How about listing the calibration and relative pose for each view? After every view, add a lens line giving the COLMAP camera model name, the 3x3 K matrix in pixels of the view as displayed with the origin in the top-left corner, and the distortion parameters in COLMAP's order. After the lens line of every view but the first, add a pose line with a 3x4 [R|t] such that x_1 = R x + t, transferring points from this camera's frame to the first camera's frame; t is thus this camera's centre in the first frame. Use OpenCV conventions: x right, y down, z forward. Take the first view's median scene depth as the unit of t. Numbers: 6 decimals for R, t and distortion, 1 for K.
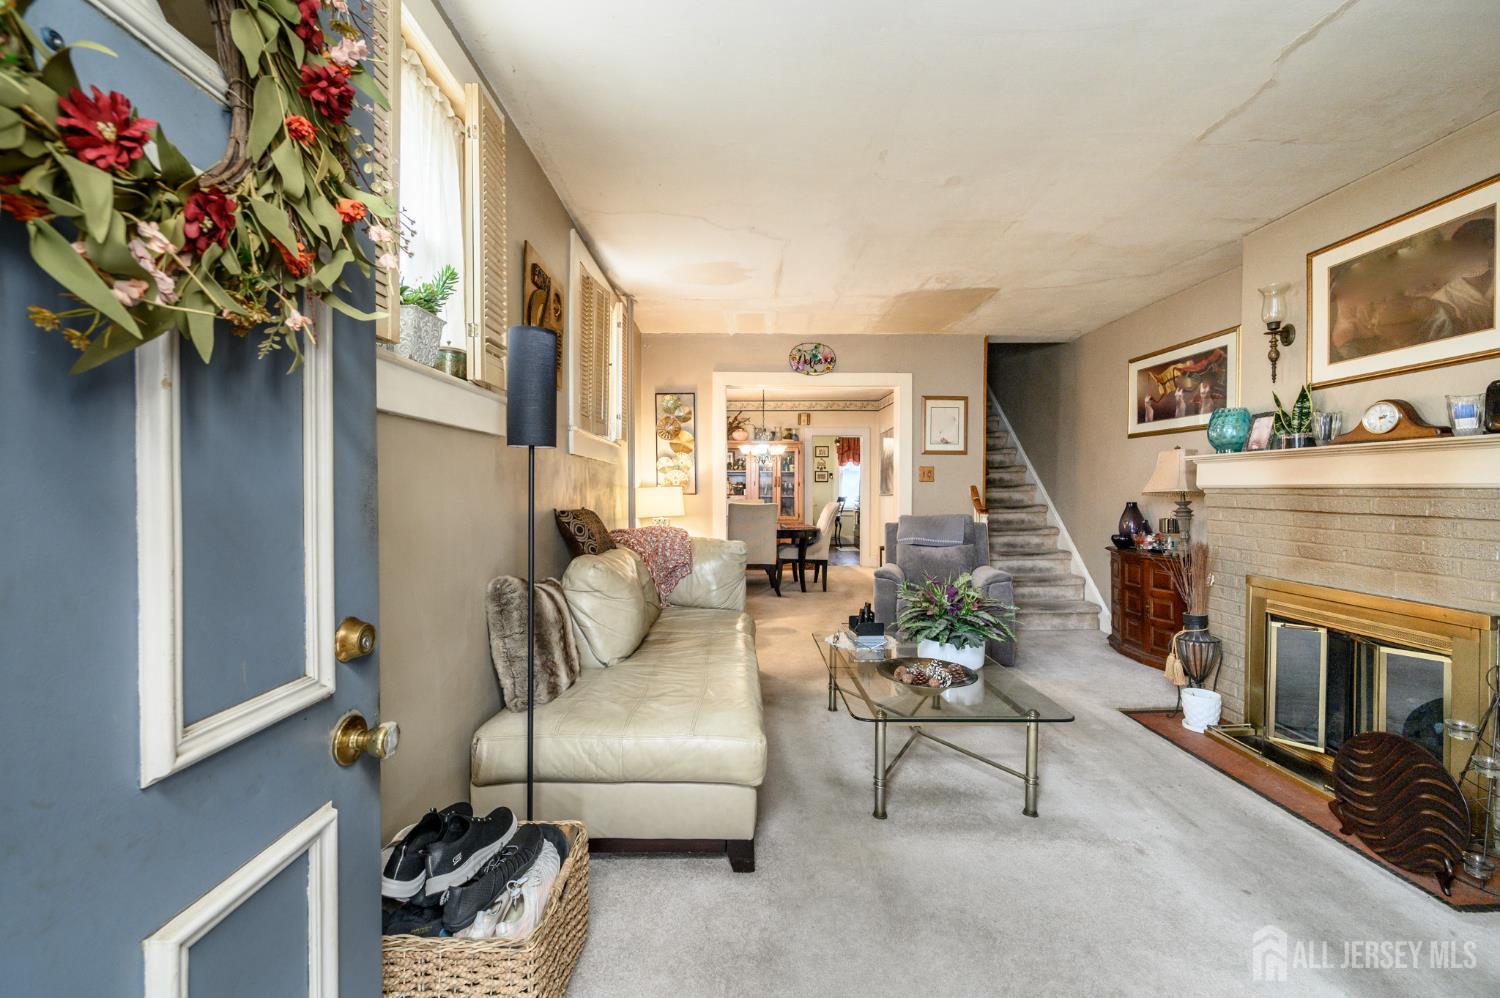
lens RADIAL K [[593.9, 0, 747.8], [0, 593.9, 498.1], [0, 0, 1]] dist [0.001519, 0.000153]
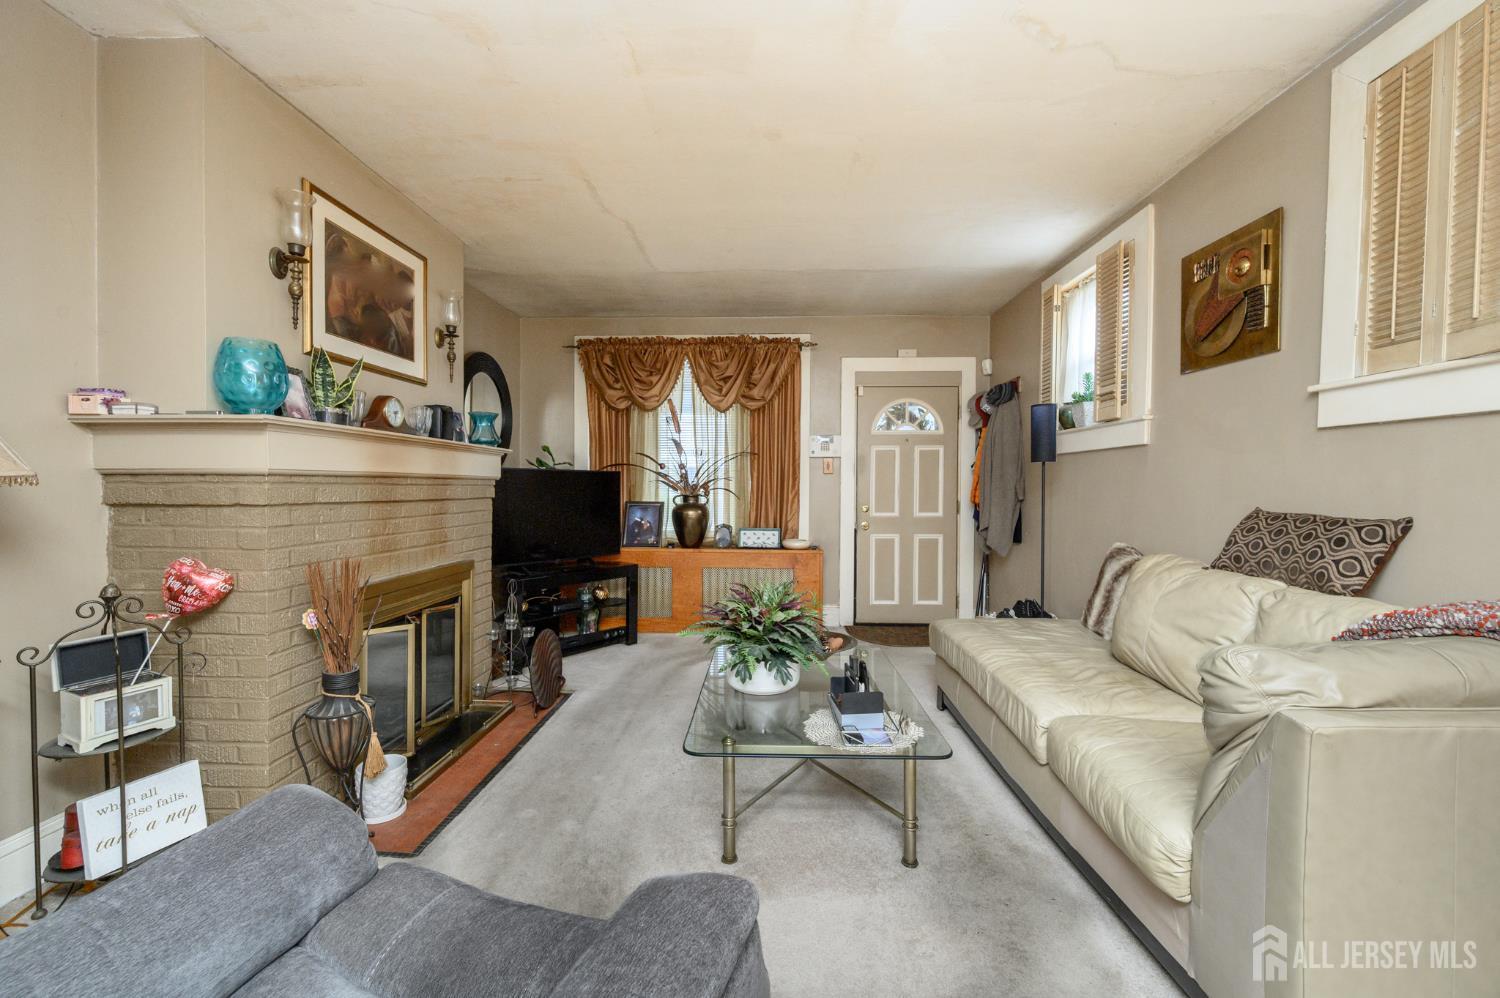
lens RADIAL K [[593.9, 0, 753.0], [0, 593.9, 499.3], [0, 0, 1]] dist [0.001519, 0.000153]
pose [[-0.998632, -0.005994, 0.051941, 0.276513], [-0.003984, 0.999242, 0.038714, -0.016433], [-0.052134, 0.038454, -0.997899, 1.621693]]
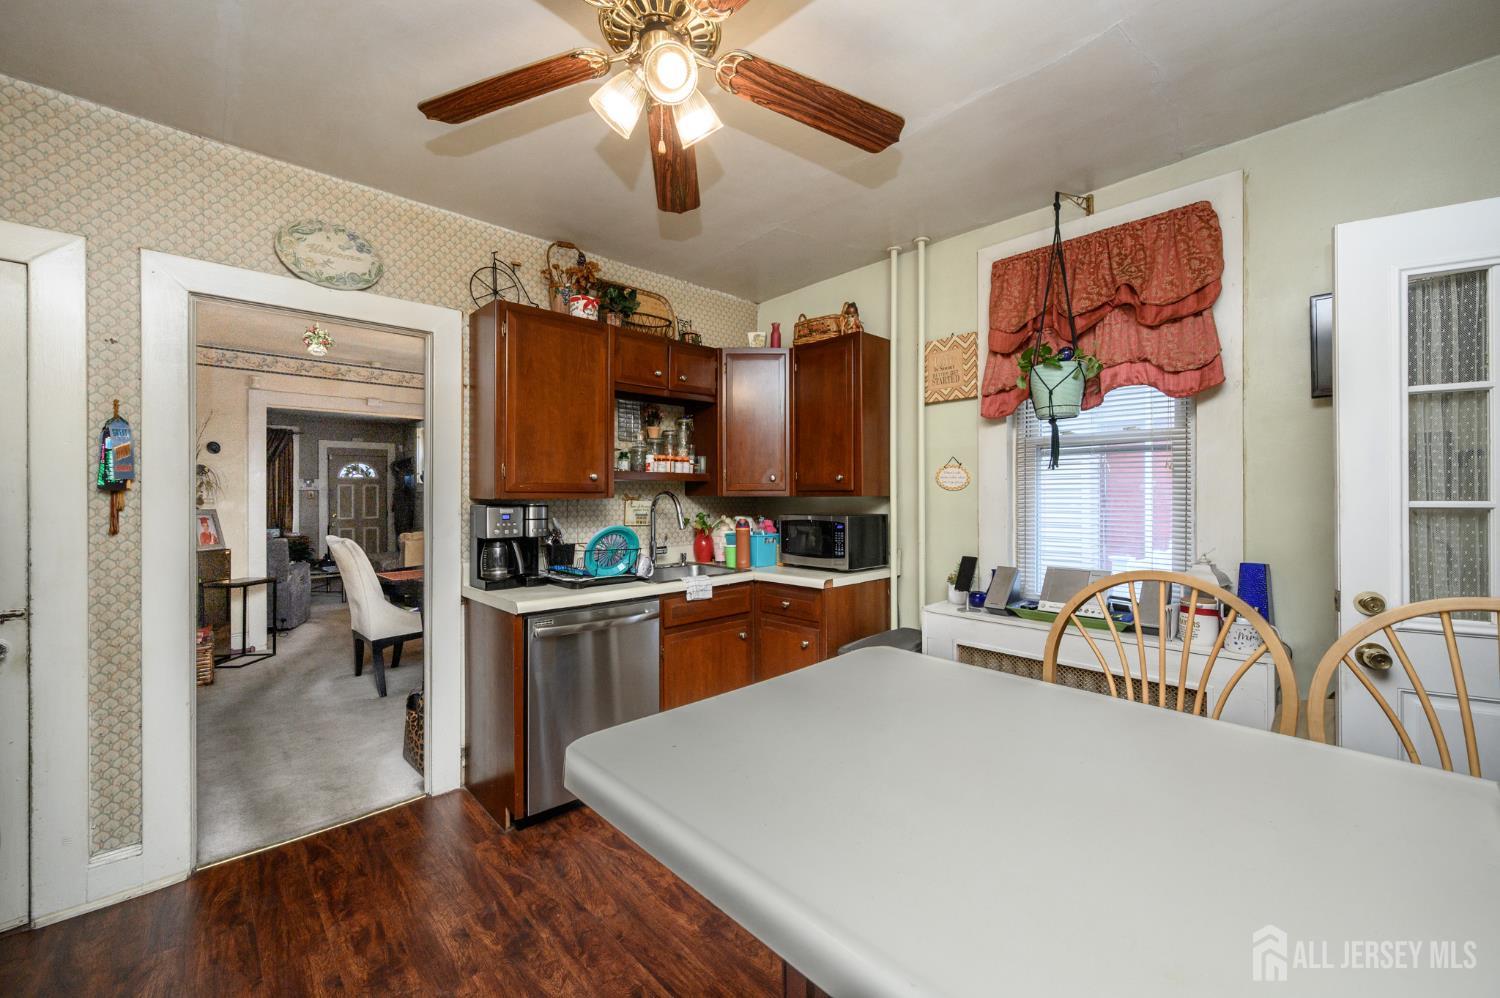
lens RADIAL K [[593.9, 0, 757.2], [0, 593.9, 492.6], [0, 0, 1]] dist [0.001519, 0.000153]
pose [[-0.729153, 0.001566, -0.684349, 0.455764], [-0.004537, 0.999964, 0.007123, -0.057662], [0.684336, 0.008298, -0.729120, 2.941035]]
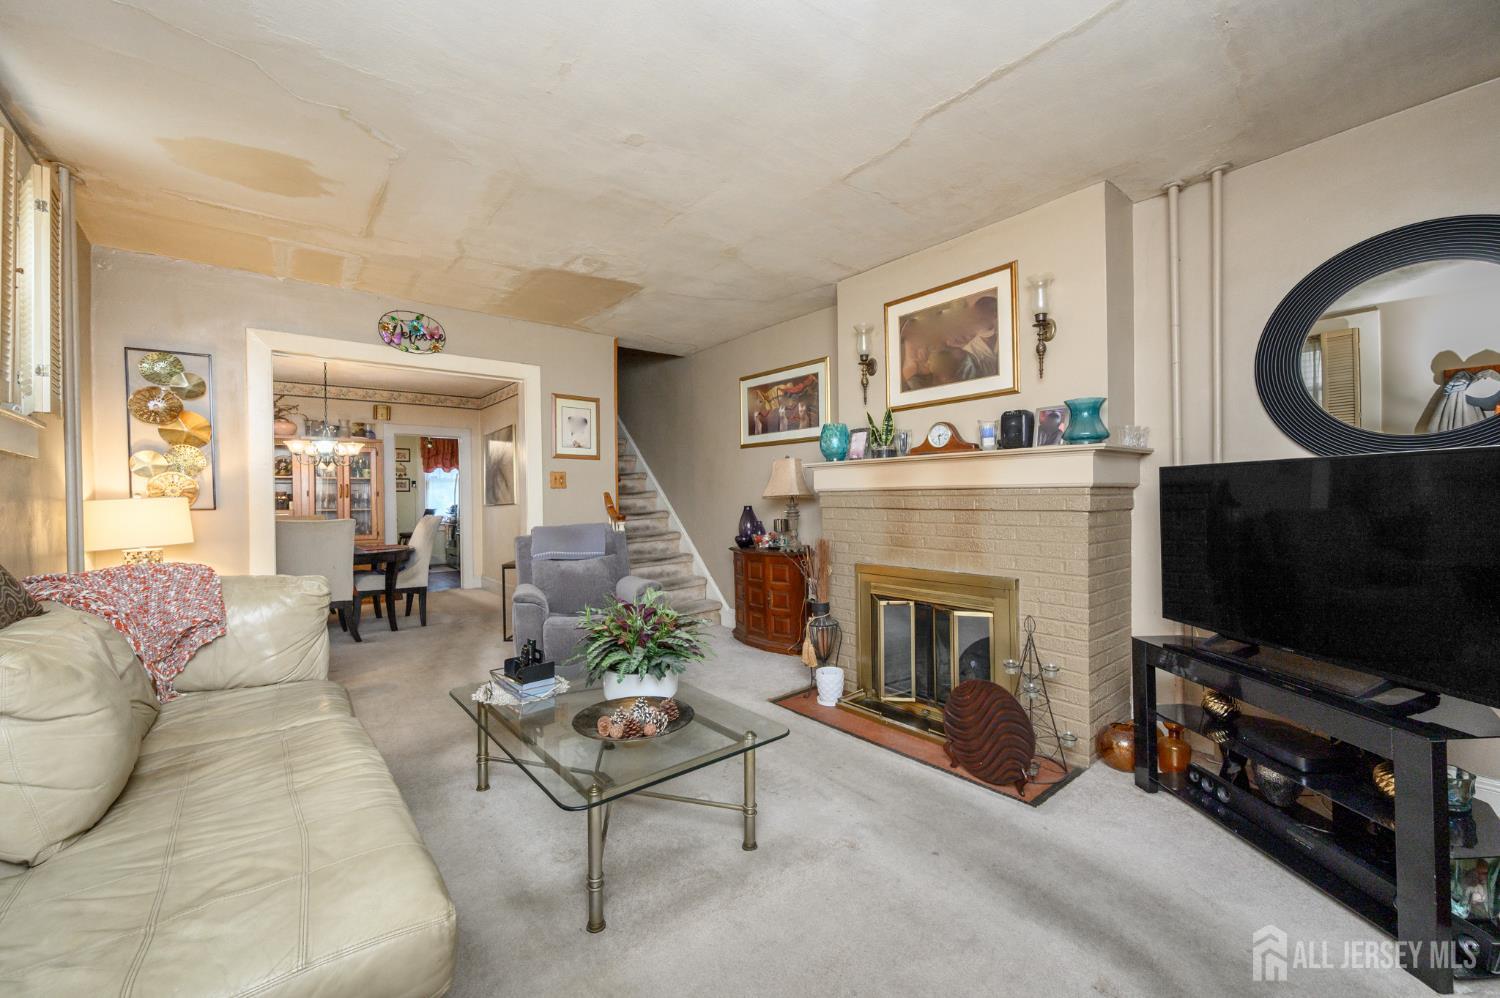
lens RADIAL K [[593.9, 0, 750.7], [0, 593.9, 495.1], [0, 0, 1]] dist [0.001519, 0.000153]
pose [[0.779456, -0.011858, 0.626344, -0.062408], [0.025080, 0.999610, -0.012285, 0.001439], [-0.625954, 0.025284, 0.779450, 0.191798]]
